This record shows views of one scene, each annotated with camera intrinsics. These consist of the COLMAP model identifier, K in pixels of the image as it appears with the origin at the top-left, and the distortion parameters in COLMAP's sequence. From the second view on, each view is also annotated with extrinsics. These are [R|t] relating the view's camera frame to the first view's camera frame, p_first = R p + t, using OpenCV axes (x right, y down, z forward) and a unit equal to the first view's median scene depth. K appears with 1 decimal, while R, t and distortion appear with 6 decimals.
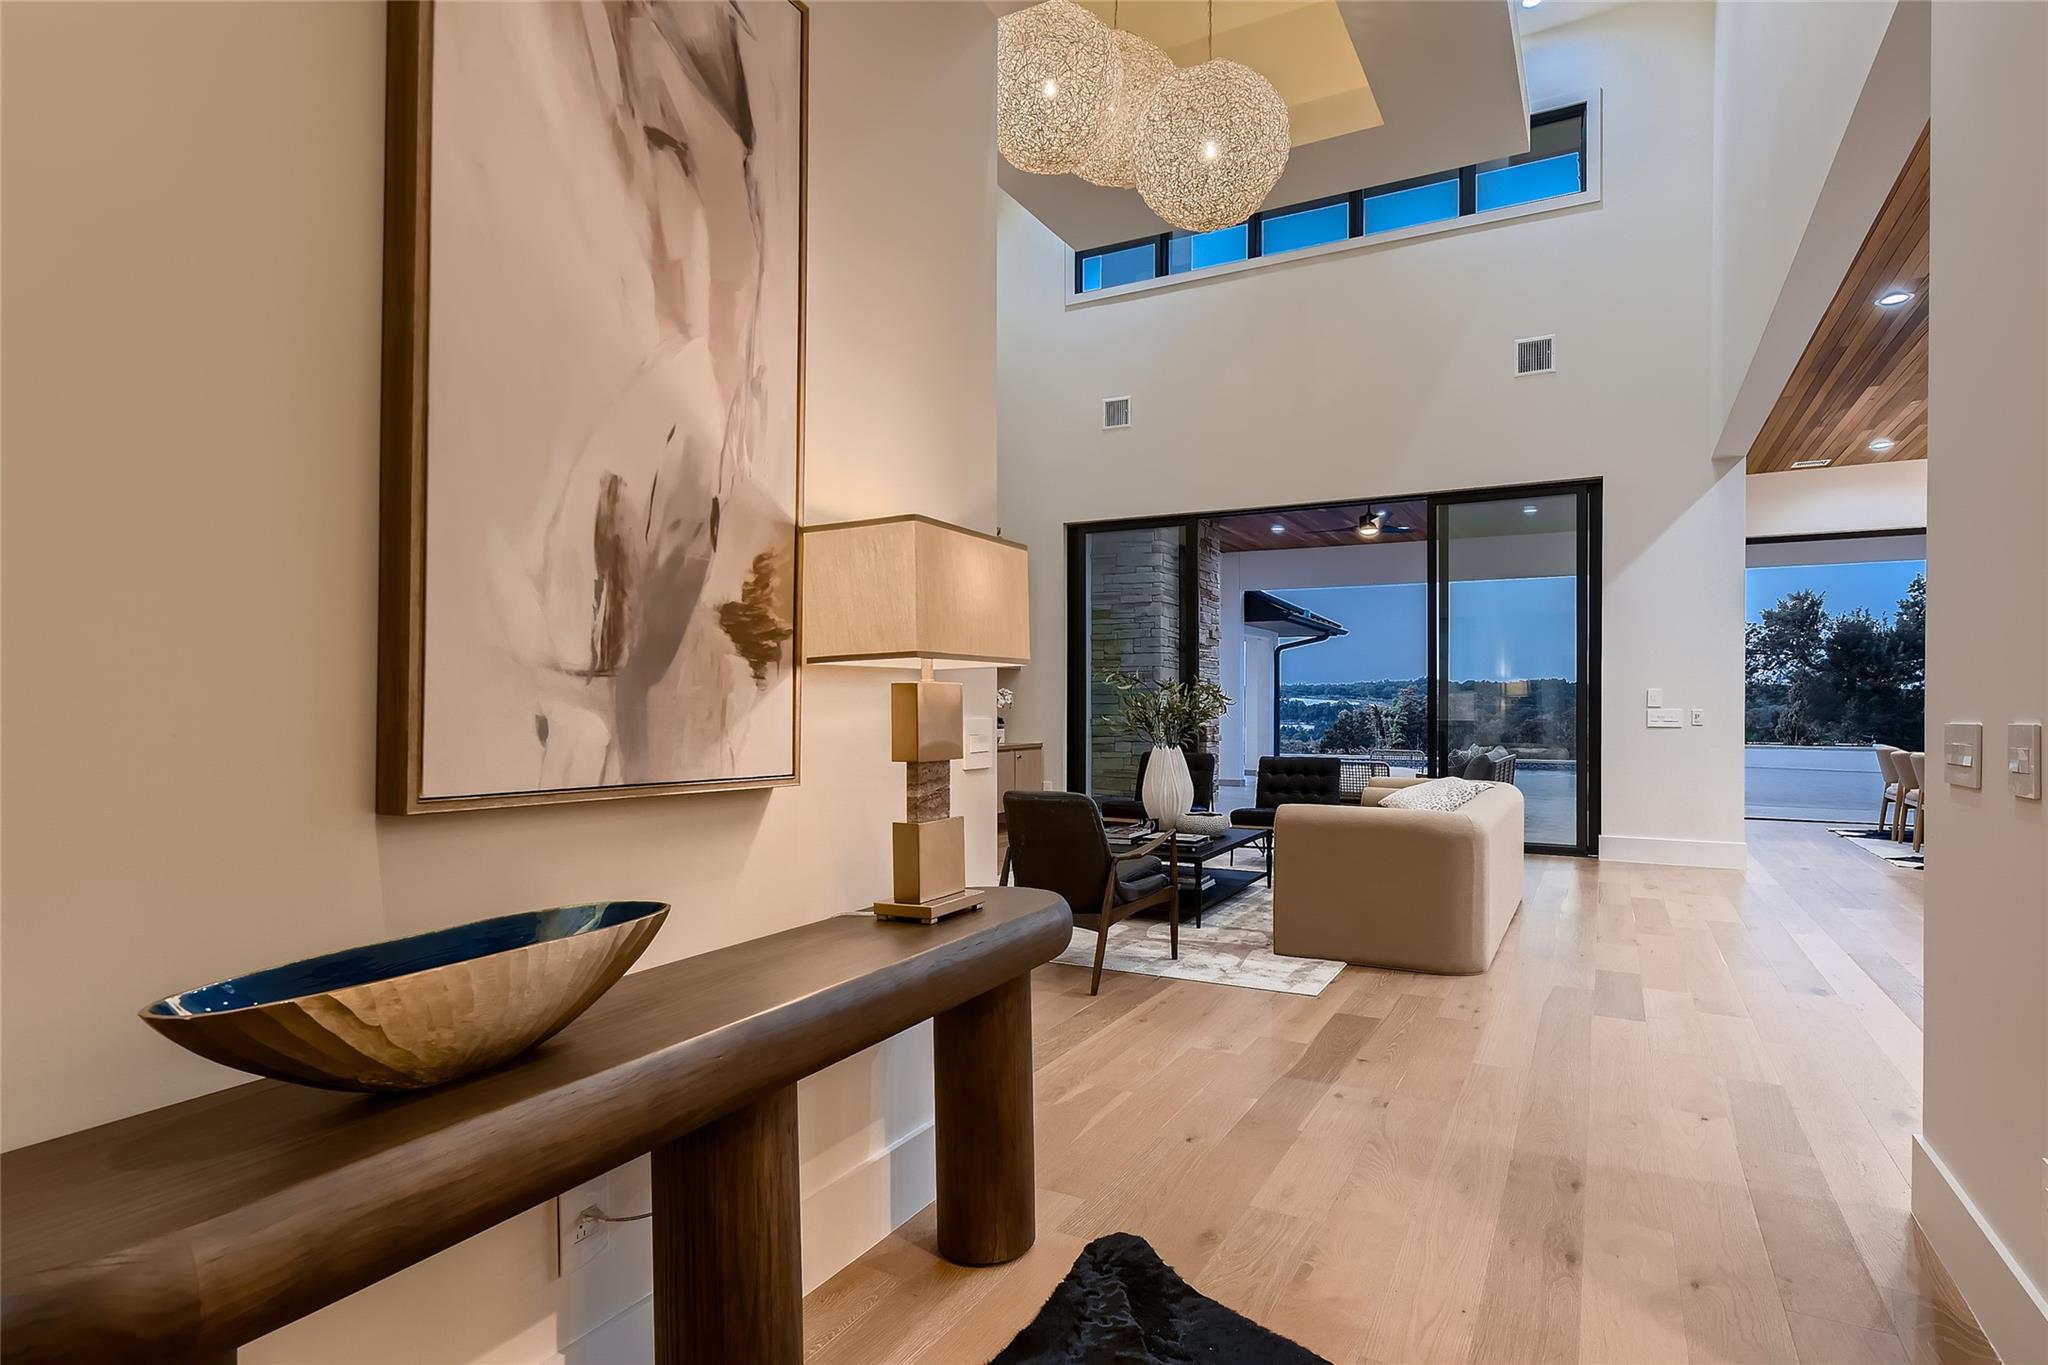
lens RADIAL K [[1060.7, 0, 1053.0], [0, 1060.7, 701.6], [0, 0, 1]] dist [-0.000270, 0.003328]
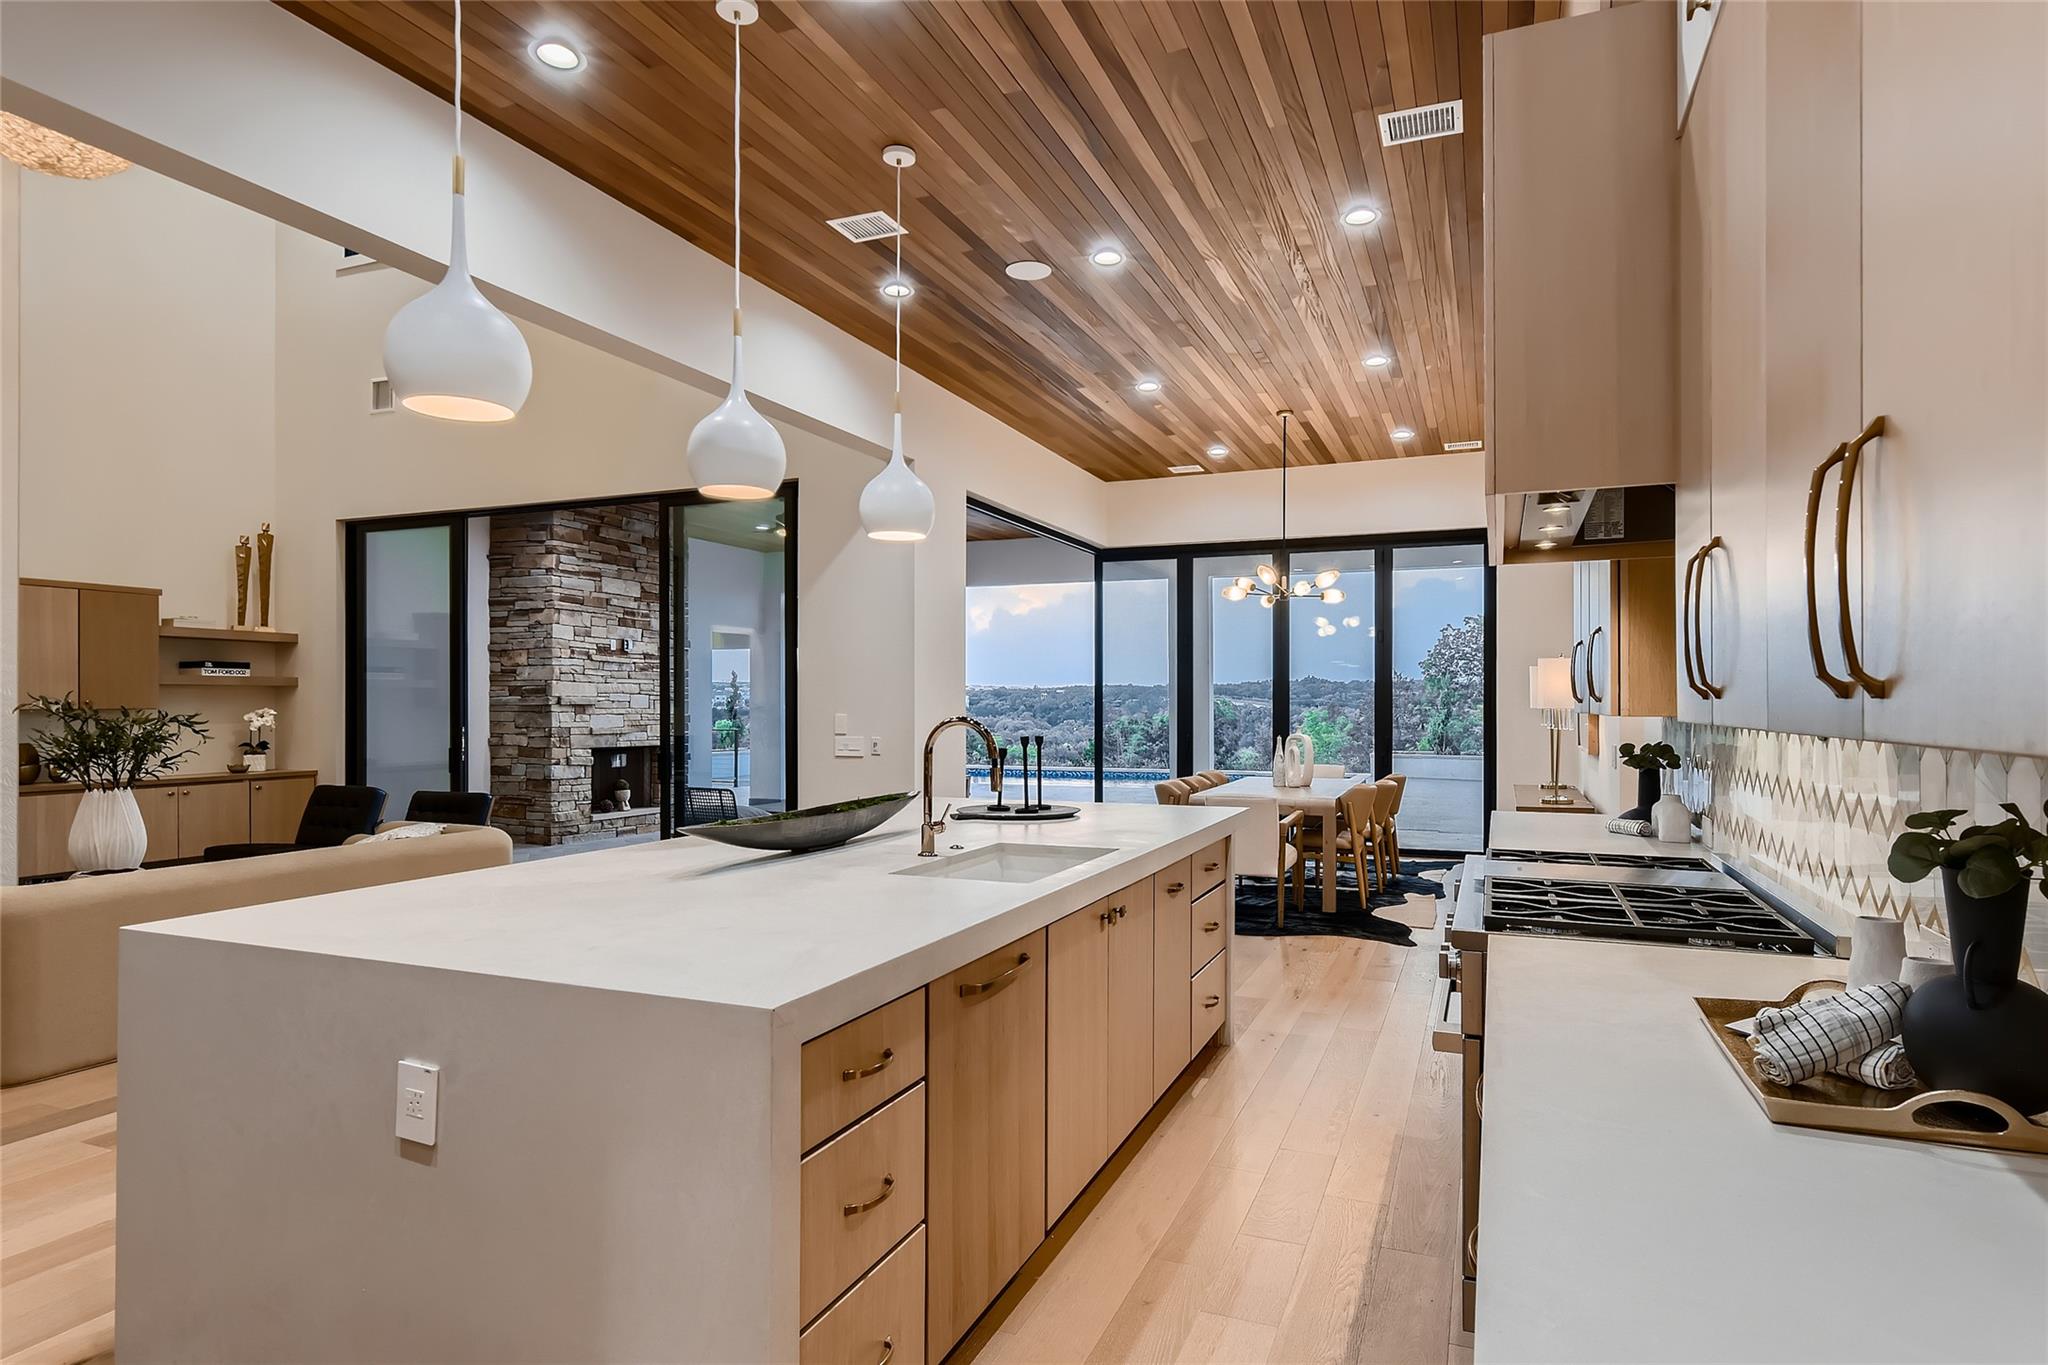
lens RADIAL K [[1103.2, 0, 1039.4], [0, 1103.2, 699.1], [0, 0, 1]] dist [0.007451, 0.003795]
pose [[0.995080, -0.000154, 0.099078, 0.490531], [0.000404, 0.999997, -0.002506, -0.017194], [-0.099078, 0.002534, 0.995076, 0.034309]]
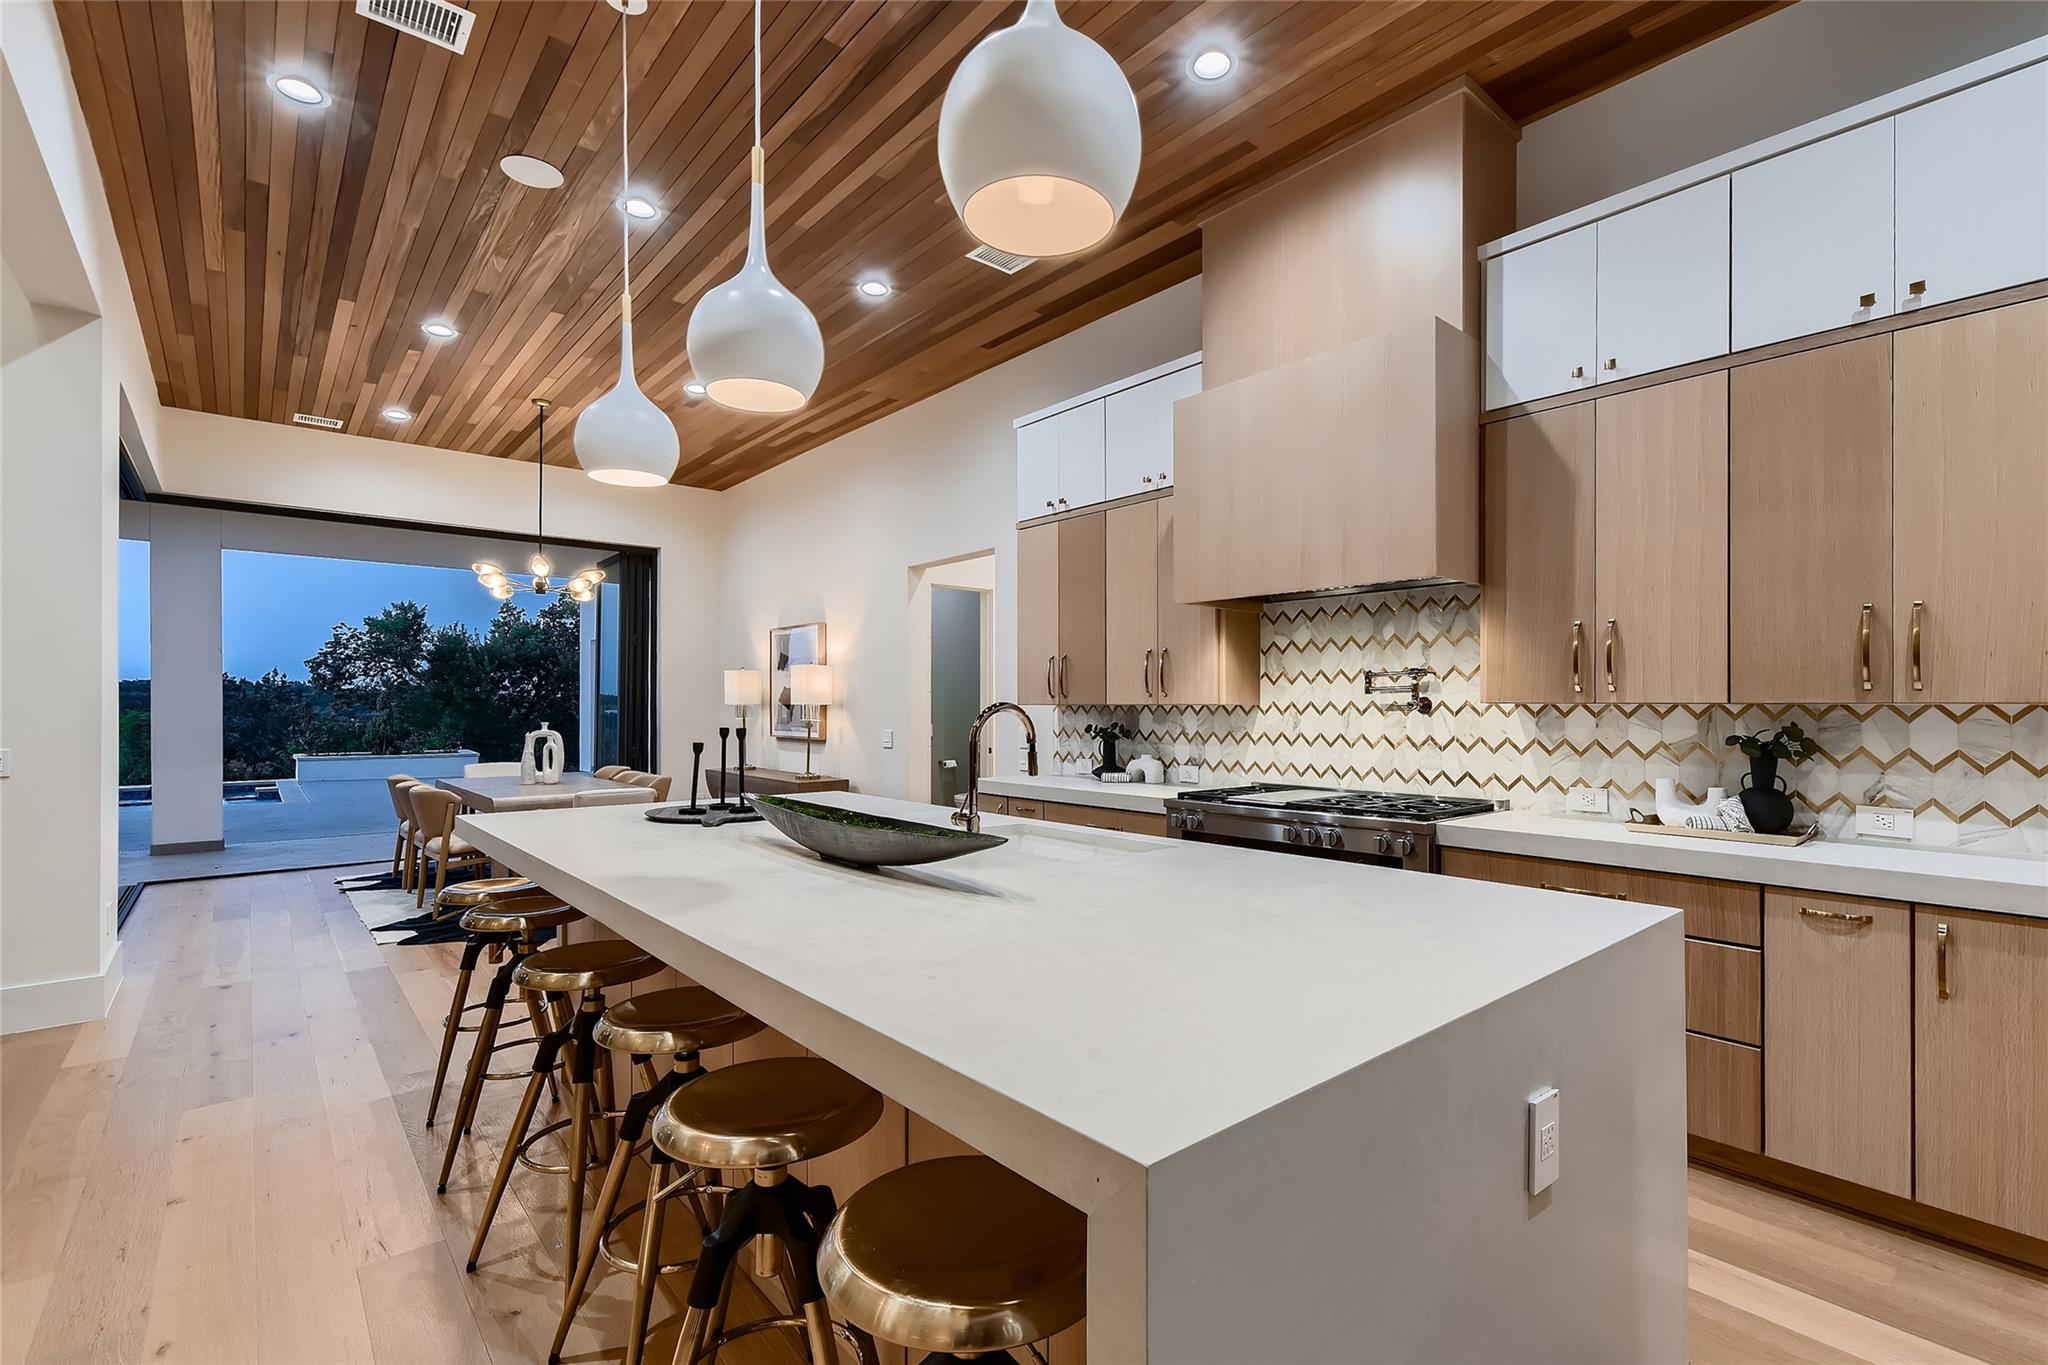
lens RADIAL K [[926.6, 0, 1043.7], [0, 926.6, 711.9], [0, 0, 1]] dist [0.026424, -0.001318]
pose [[0.374057, -0.000716, 0.927406, 0.264002], [-0.006375, 0.999974, 0.003343, -0.011509], [-0.927384, -0.007163, 0.374042, 0.231926]]
